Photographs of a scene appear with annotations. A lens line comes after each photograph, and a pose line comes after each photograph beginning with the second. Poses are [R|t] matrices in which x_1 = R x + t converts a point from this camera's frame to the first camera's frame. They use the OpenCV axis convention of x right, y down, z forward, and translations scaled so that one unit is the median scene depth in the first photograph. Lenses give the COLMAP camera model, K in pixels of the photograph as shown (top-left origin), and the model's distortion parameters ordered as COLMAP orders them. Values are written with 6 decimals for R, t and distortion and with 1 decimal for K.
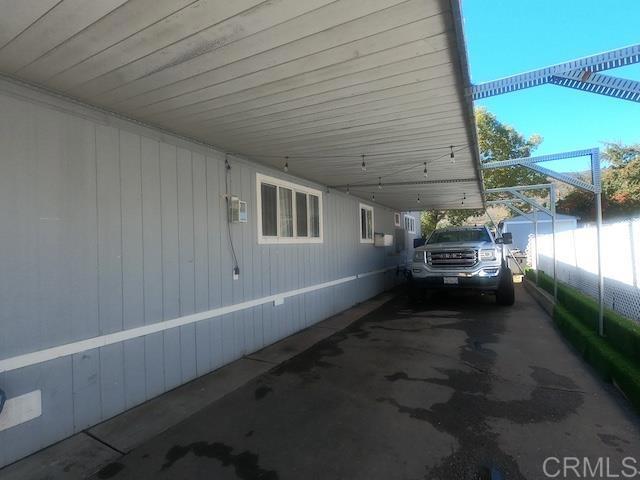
lens RADIAL K [[306.2, 0, 319.3], [0, 306.2, 244.2], [0, 0, 1]] dist [-0.001171, 0.000768]
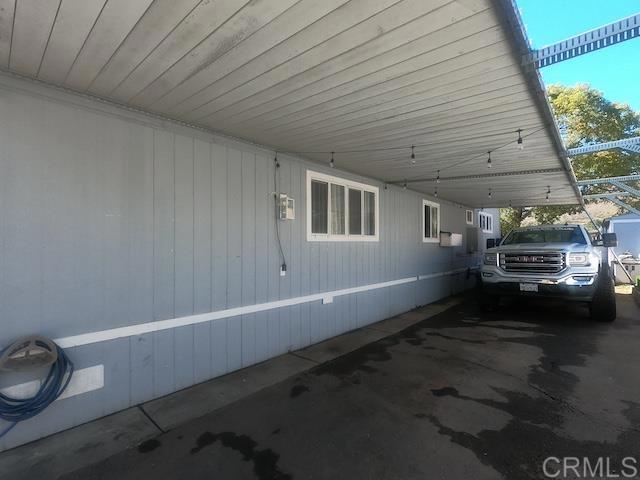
lens RADIAL K [[306.2, 0, 319.3], [0, 306.2, 244.2], [0, 0, 1]] dist [-0.001171, 0.000768]
pose [[0.974162, 0.020580, -0.224910, 0.072367], [-0.018929, 0.999776, 0.009494, -0.001287], [0.225055, -0.004991, 0.974333, 0.038334]]
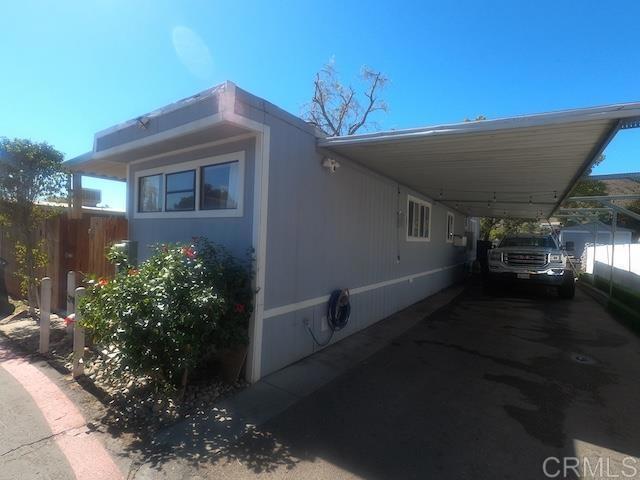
lens RADIAL K [[306.2, 0, 319.3], [0, 306.2, 244.2], [0, 0, 1]] dist [-0.001171, 0.000768]
pose [[0.994055, 0.063060, -0.088759, -0.545432], [-0.060642, 0.997718, 0.029687, -0.004988], [0.090429, -0.024128, 0.995611, -0.621050]]
